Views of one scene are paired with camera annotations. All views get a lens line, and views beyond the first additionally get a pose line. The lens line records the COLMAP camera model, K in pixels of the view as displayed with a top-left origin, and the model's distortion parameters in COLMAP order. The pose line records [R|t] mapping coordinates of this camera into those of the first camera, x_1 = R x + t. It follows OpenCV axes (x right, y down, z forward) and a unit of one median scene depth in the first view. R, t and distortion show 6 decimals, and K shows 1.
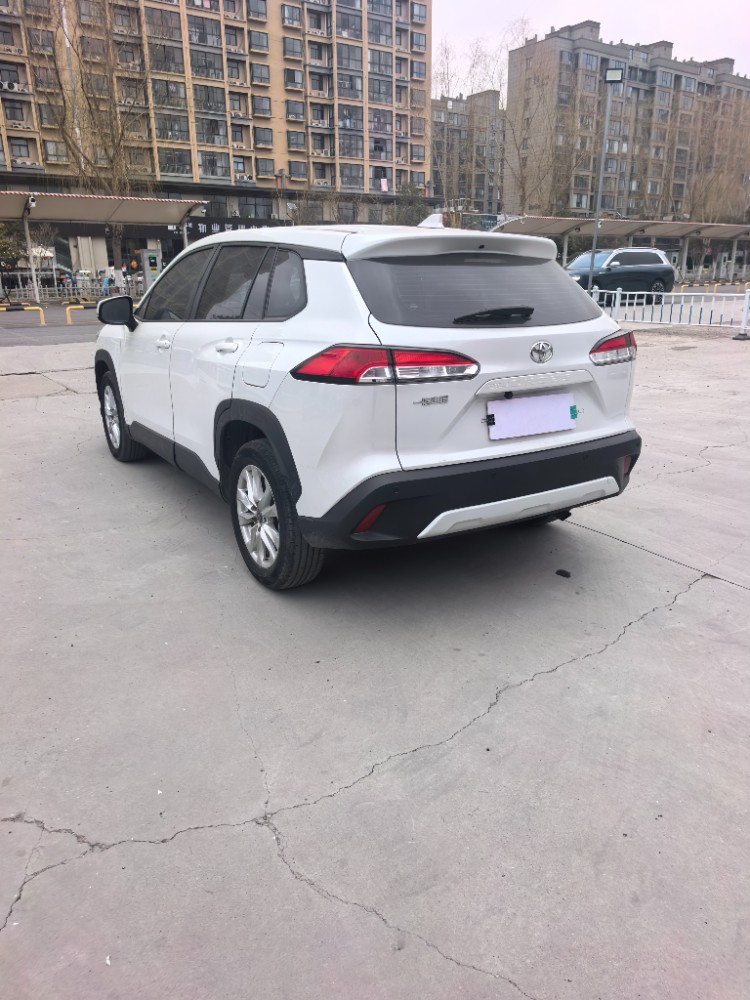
lens RADIAL K [[718.2, 0, 381.2], [0, 718.2, 507.9], [0, 0, 1]] dist [0.024057, -0.024360]
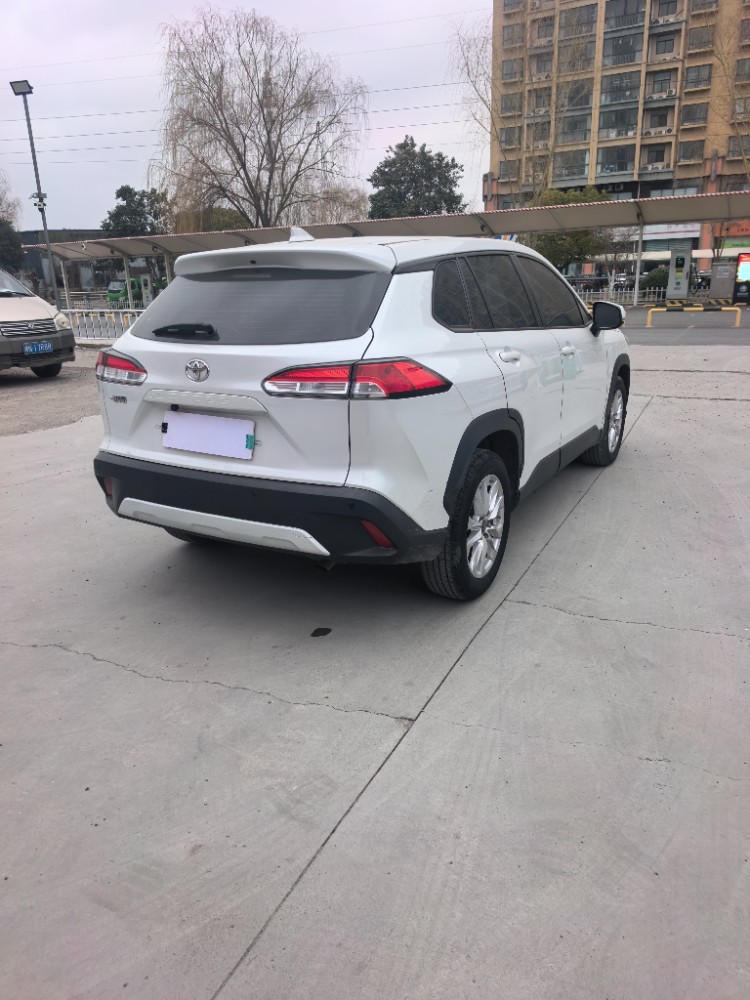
lens RADIAL K [[718.2, 0, 358.1], [0, 718.2, 510.8], [0, 0, 1]] dist [0.024057, -0.024360]
pose [[0.445918, 0.265440, -0.854809, 0.789760], [-0.258431, 0.952524, 0.160970, -0.161903], [0.856954, 0.149130, 0.493345, 0.475801]]
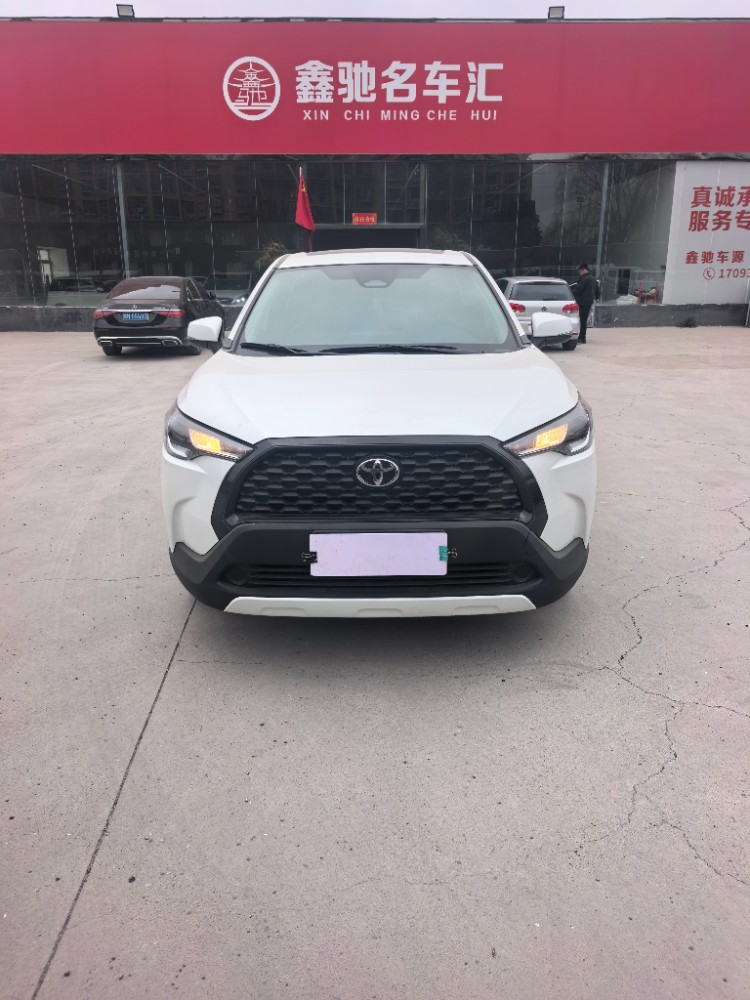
lens RADIAL K [[718.2, 0, 367.0], [0, 718.2, 493.2], [0, 0, 1]] dist [0.024057, -0.024360]
pose [[-0.834157, -0.148874, 0.531054, -0.697083], [0.187233, 0.829258, 0.526569, -0.631570], [-0.518774, 0.538672, -0.663858, 1.860157]]
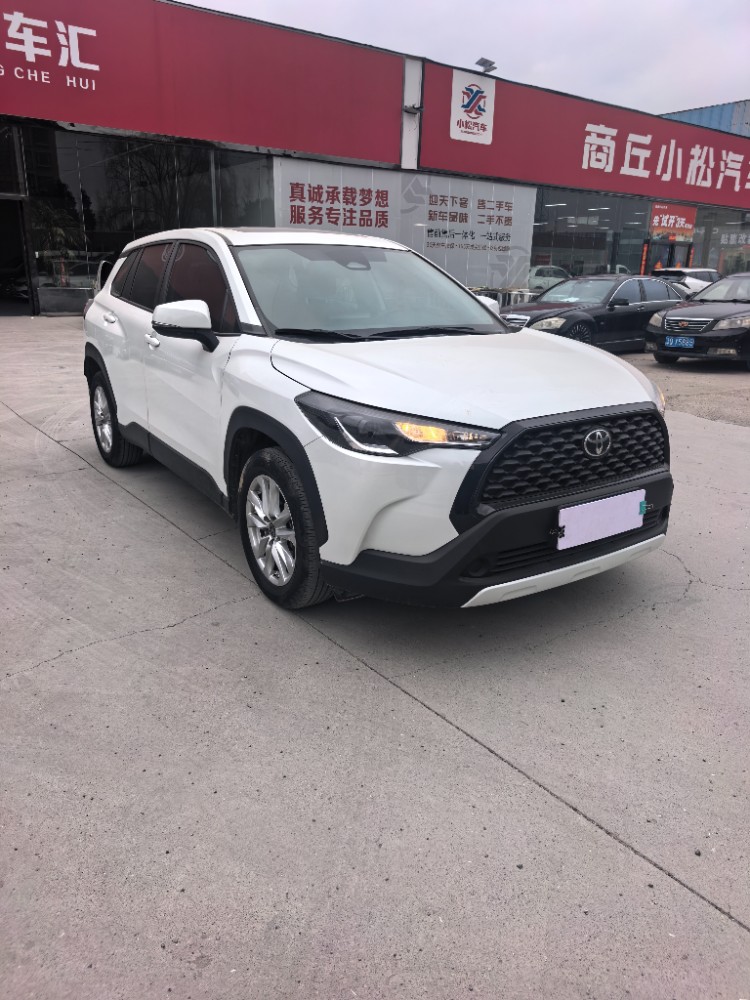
lens RADIAL K [[718.2, 0, 374.3], [0, 718.2, 490.4], [0, 0, 1]] dist [0.024057, -0.024360]
pose [[-0.999670, -0.010852, -0.023283, -0.201931], [-0.022483, 0.808028, 0.588715, -0.669184], [0.012424, 0.589044, -0.808005, 1.986848]]
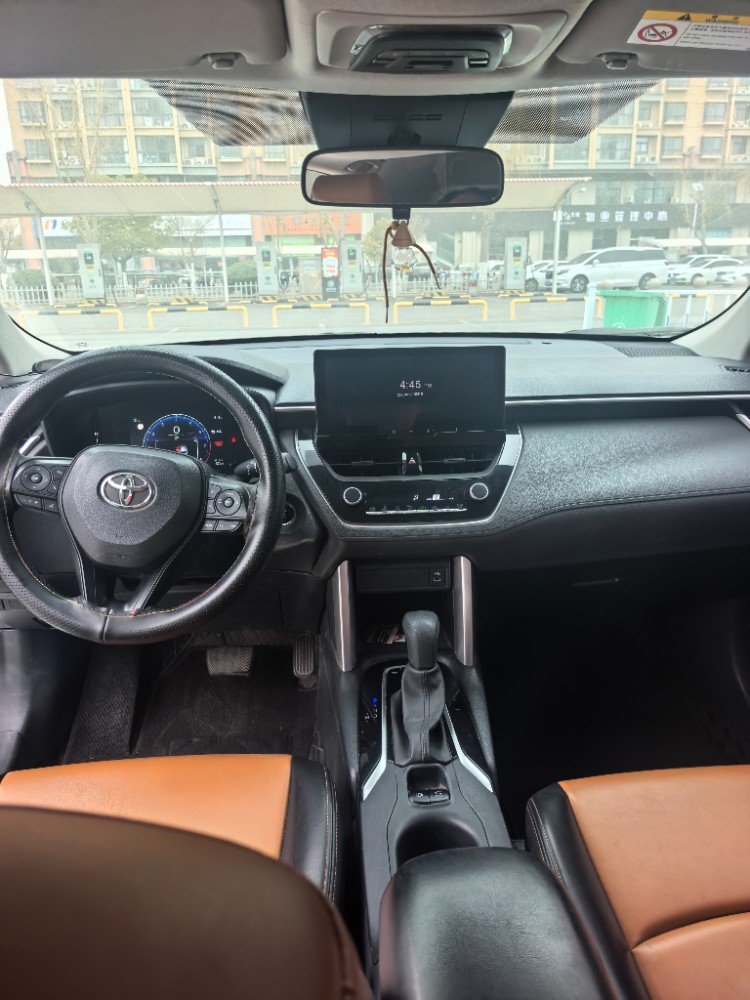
lens RADIAL K [[718.2, 0, 379.0], [0, 718.2, 501.6], [0, 0, 1]] dist [0.024057, -0.024360]
pose [[0.876132, 0.140373, -0.461181, -0.081296], [-0.140656, 0.989476, 0.033961, -0.275691], [0.461095, 0.035114, 0.886656, 0.929332]]
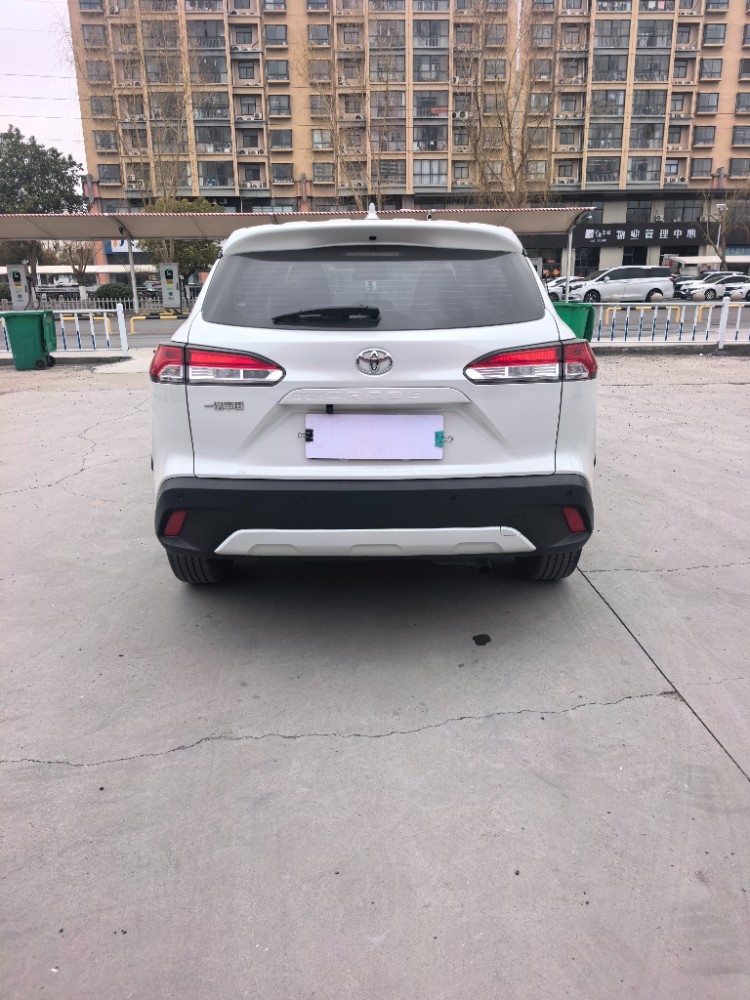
lens RADIAL K [[718.2, 0, 376.6], [0, 718.2, 500.0], [0, 0, 1]] dist [0.024057, -0.024360]
pose [[0.845291, 0.149955, -0.512833, 0.439070], [-0.160536, 0.986740, 0.023921, -0.051115], [0.509620, 0.062108, 0.858155, 0.194105]]
